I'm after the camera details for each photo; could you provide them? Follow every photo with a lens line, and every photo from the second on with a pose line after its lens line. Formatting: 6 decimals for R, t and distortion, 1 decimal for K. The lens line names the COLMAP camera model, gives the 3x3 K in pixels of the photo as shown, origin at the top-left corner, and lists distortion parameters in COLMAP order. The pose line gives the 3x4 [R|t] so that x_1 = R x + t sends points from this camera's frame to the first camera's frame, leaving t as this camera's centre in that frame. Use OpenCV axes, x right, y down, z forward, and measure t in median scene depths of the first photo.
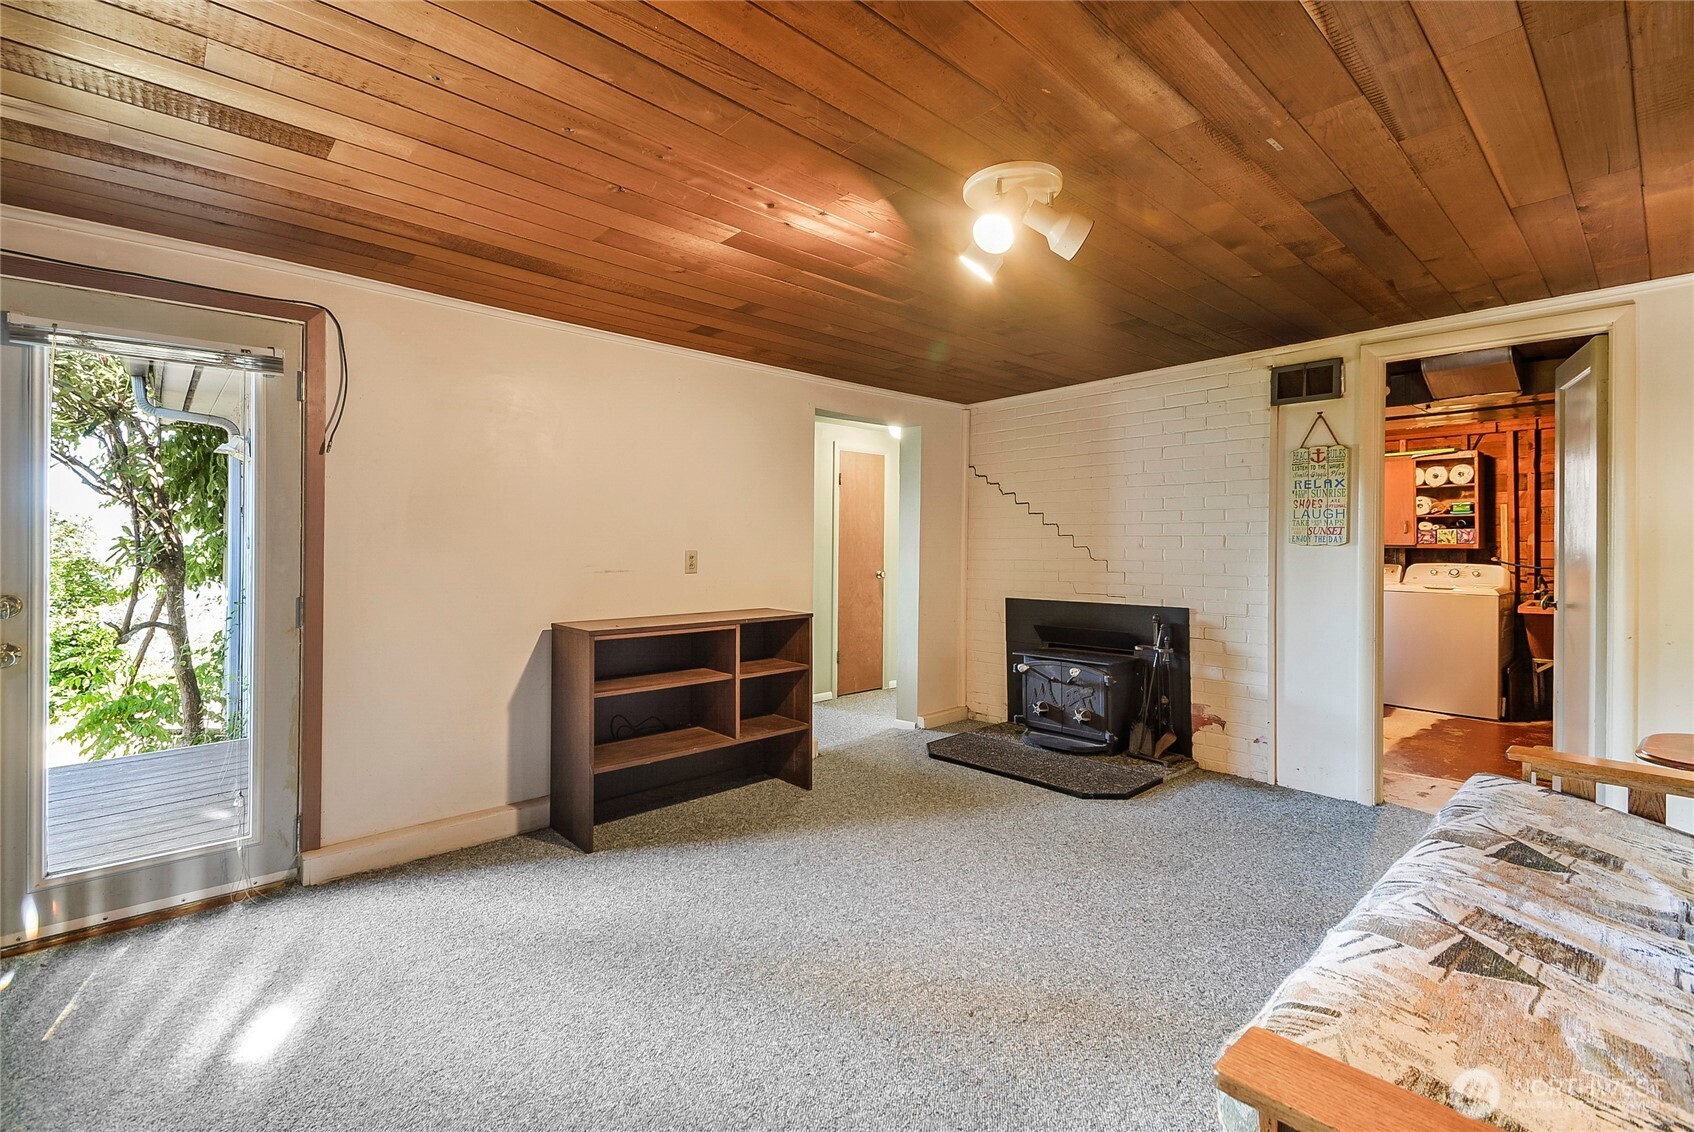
lens RADIAL K [[753.4, 0, 843.0], [0, 753.4, 561.5], [0, 0, 1]] dist [0.015377, -0.000029]
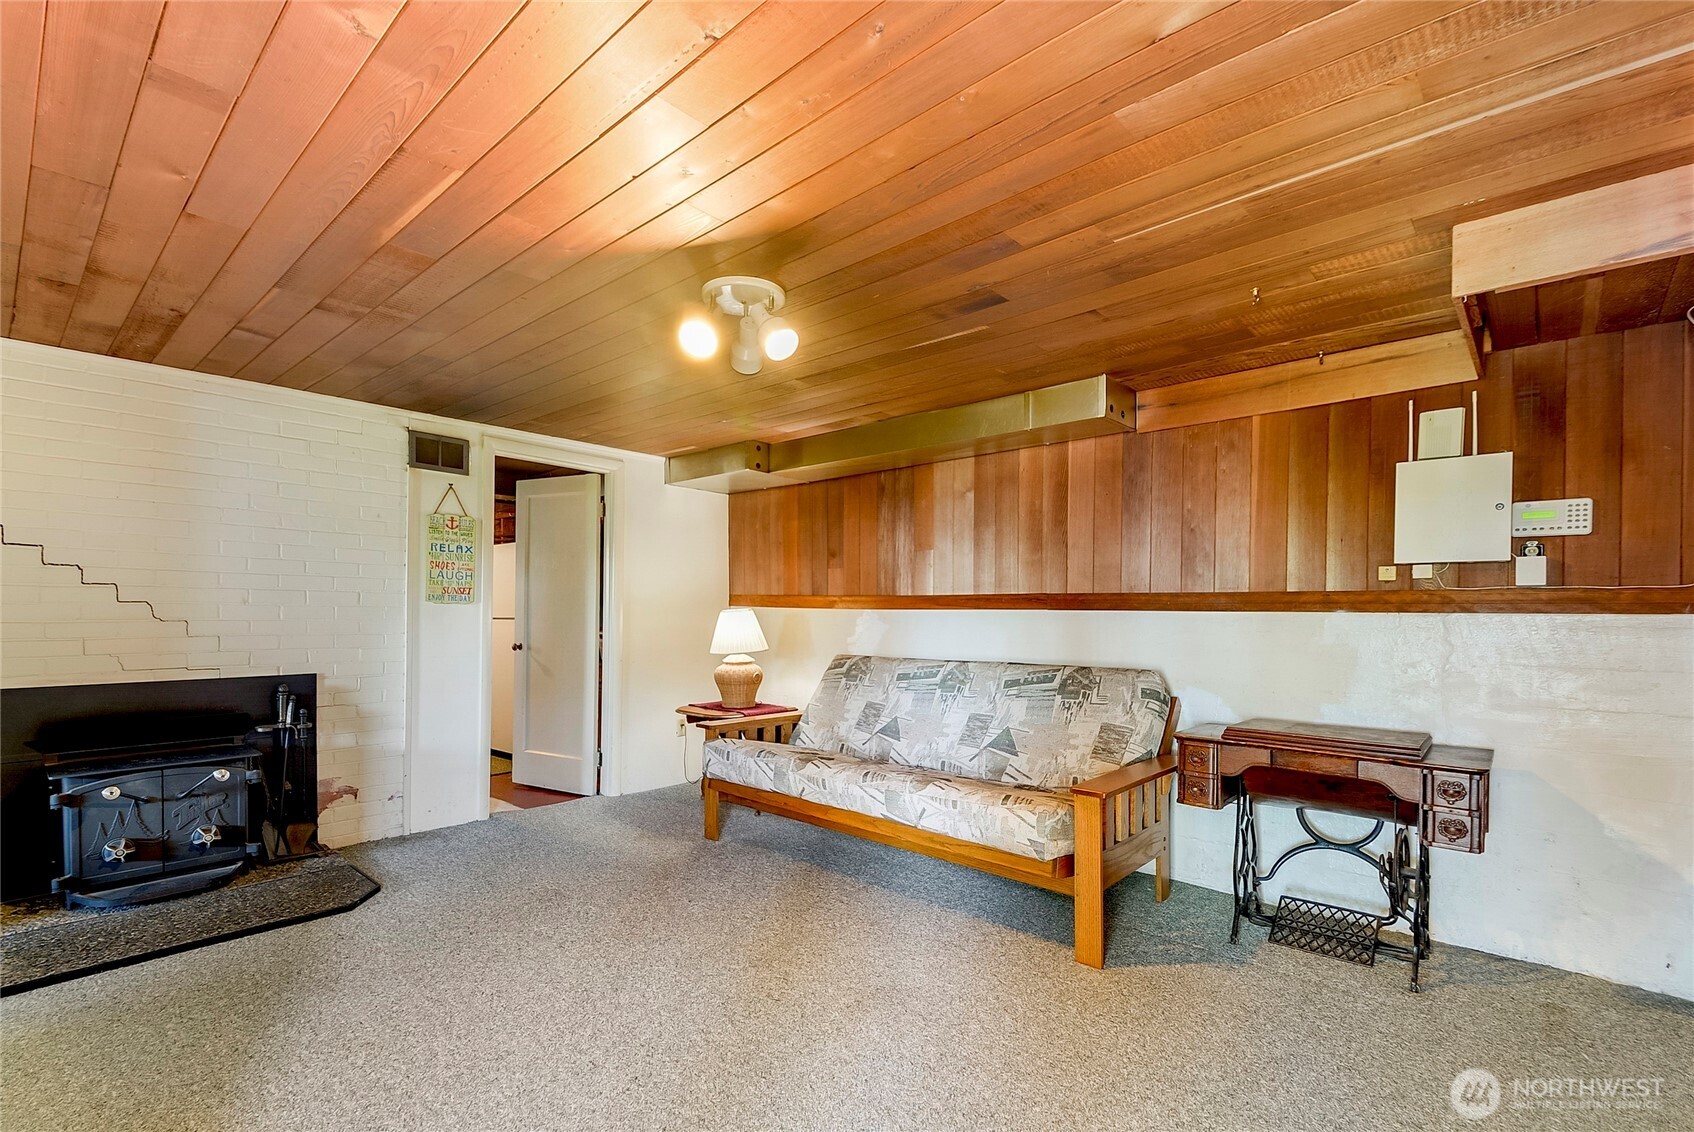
lens RADIAL K [[759.8, 0, 846.8], [0, 759.8, 627.7], [0, 0, 1]] dist [0.000155, -0.000109]
pose [[-0.095643, -0.026243, 0.995070, -0.493004], [0.009196, 0.999586, 0.027246, -0.009875], [-0.995373, 0.011757, -0.095363, 0.483582]]
